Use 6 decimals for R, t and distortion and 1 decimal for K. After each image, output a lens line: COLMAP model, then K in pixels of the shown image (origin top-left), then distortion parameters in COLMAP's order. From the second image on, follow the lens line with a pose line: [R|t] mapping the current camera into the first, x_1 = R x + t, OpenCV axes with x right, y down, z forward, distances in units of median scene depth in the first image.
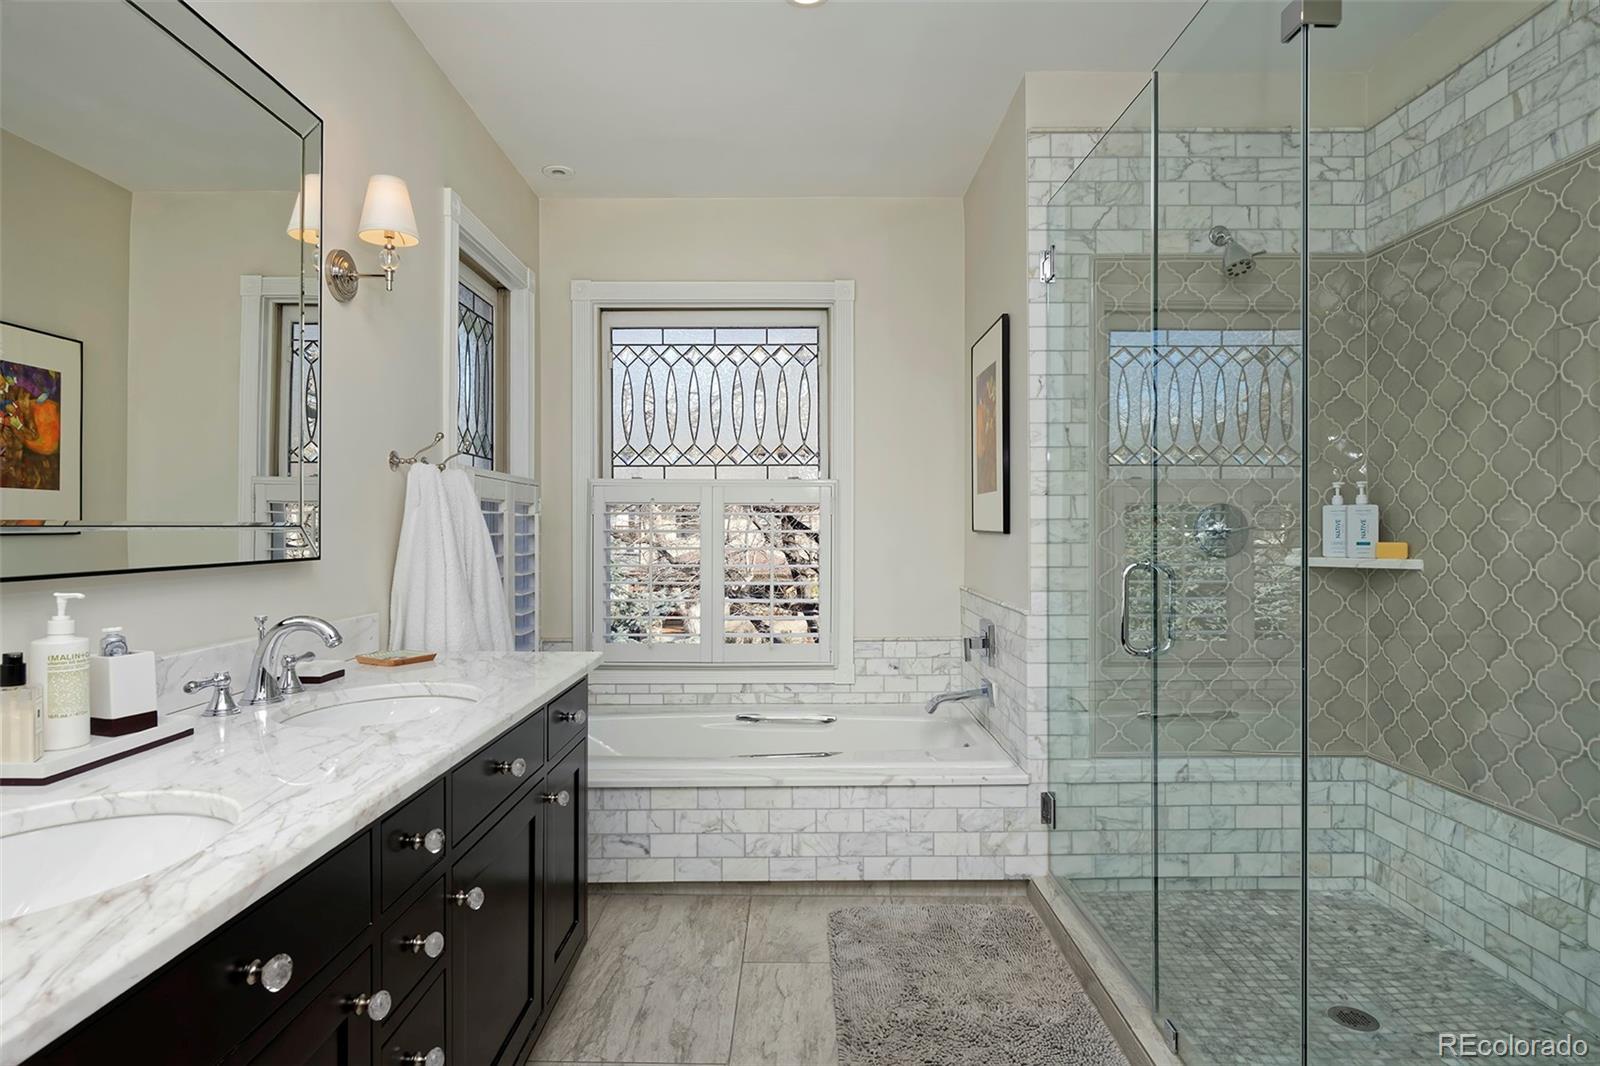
lens RADIAL K [[888.0, 0, 804.0], [0, 888.0, 530.7], [0, 0, 1]] dist [-0.000489, -0.000492]
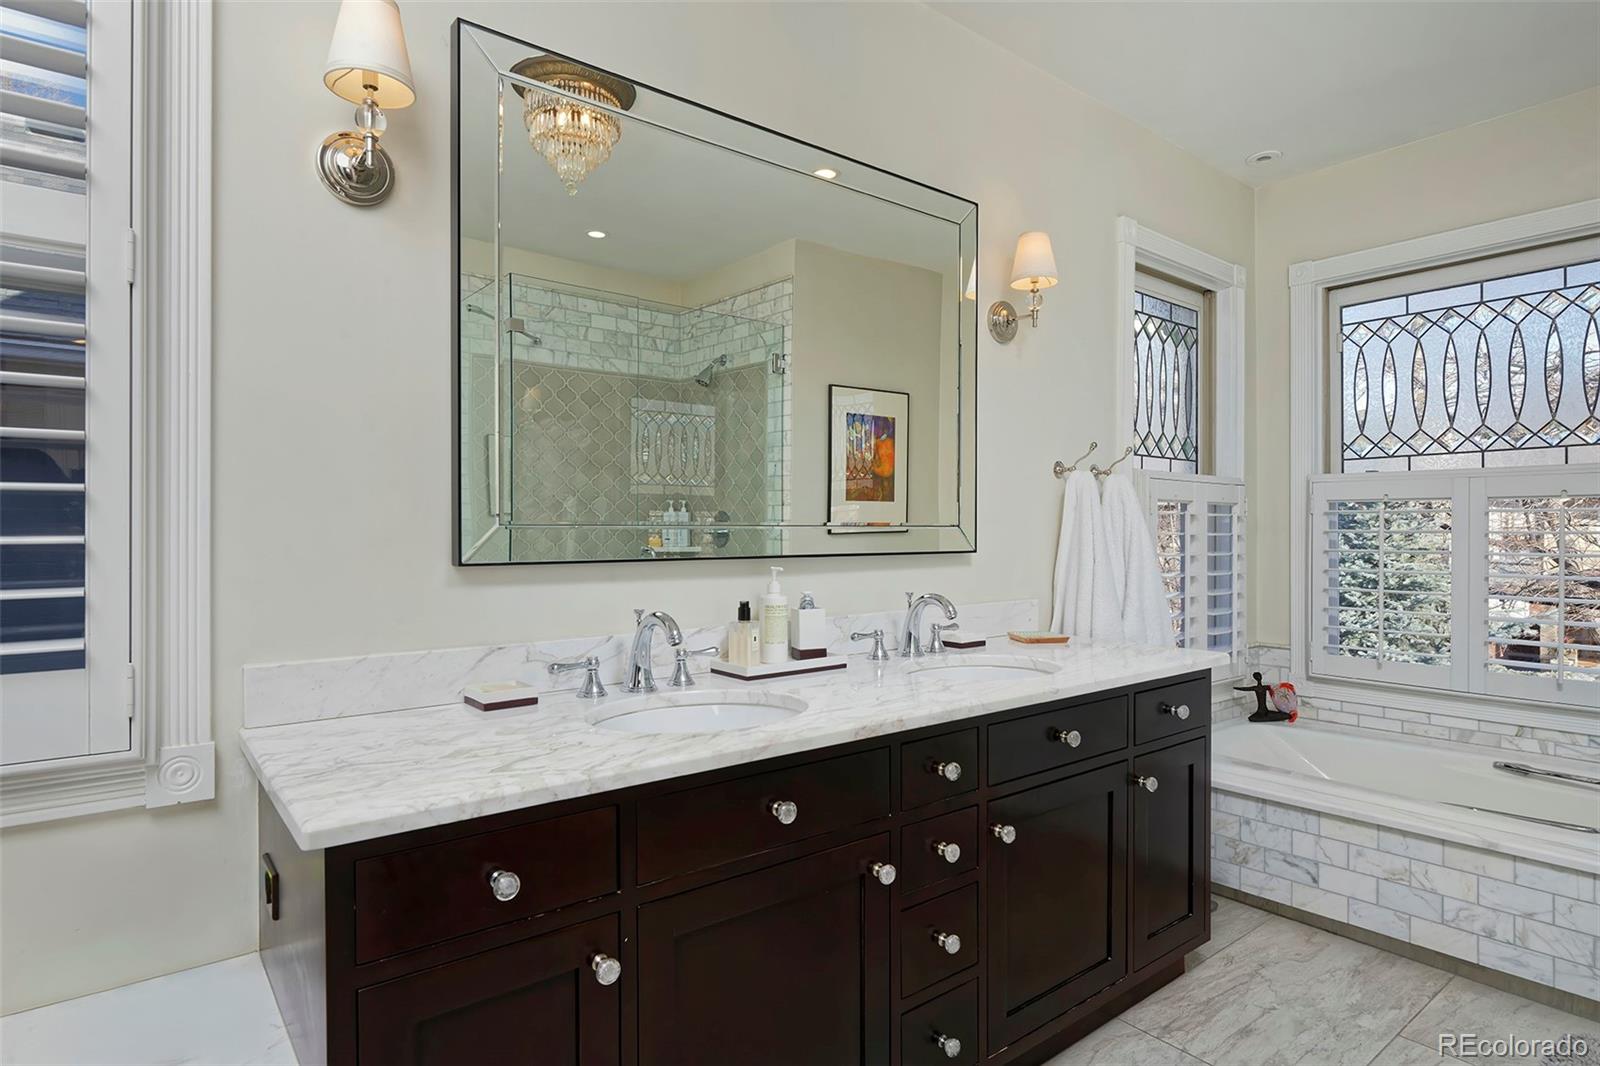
lens RADIAL K [[876.8, 0, 800.0], [0, 876.8, 533.0], [0, 0, 1]] dist [-0.004288, 0.000997]
pose [[0.620455, 0.003287, -0.784235, 0.200099], [-0.002915, 0.999994, 0.001885, 0.002535], [0.784237, 0.001117, 0.620461, 0.022027]]
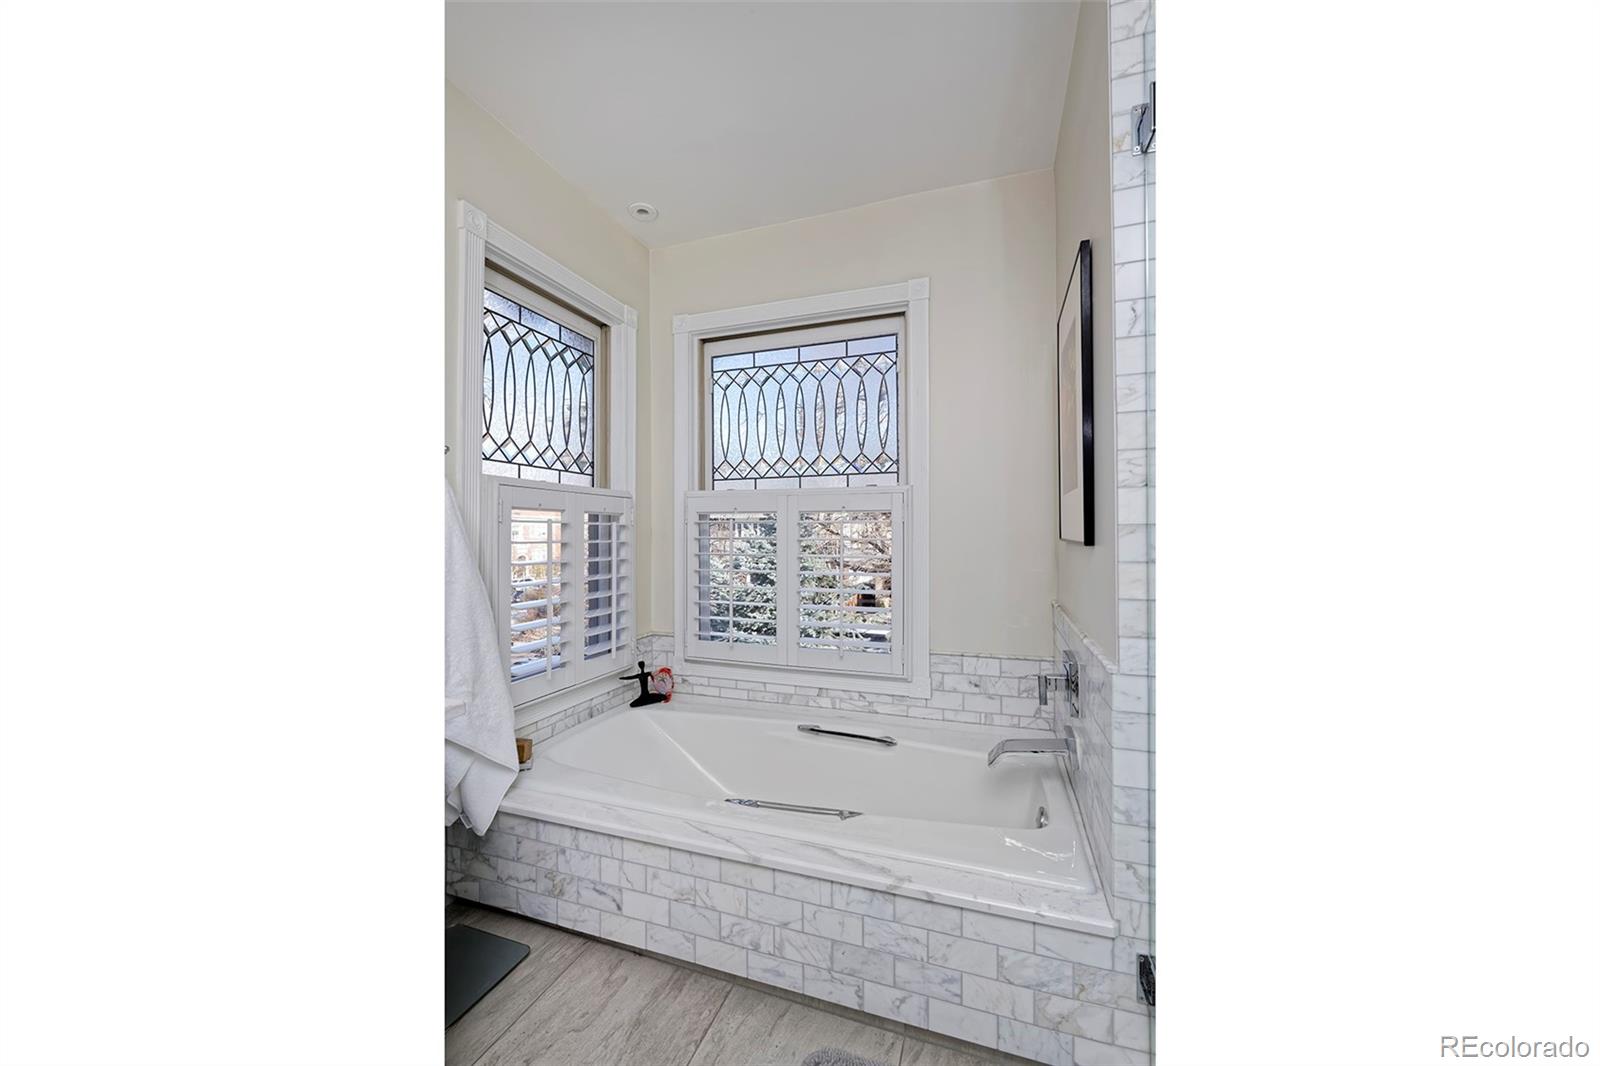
lens RADIAL K [[551.0, 0, 798.4], [0, 551.0, 531.3], [0, 0, 1]] dist [-0.003198, -0.000133]
pose [[0.941186, -0.000663, -0.337888, 0.171689], [-0.001500, 0.999980, -0.006140, -0.005677], [0.337886, 0.006286, 0.941166, 0.545614]]
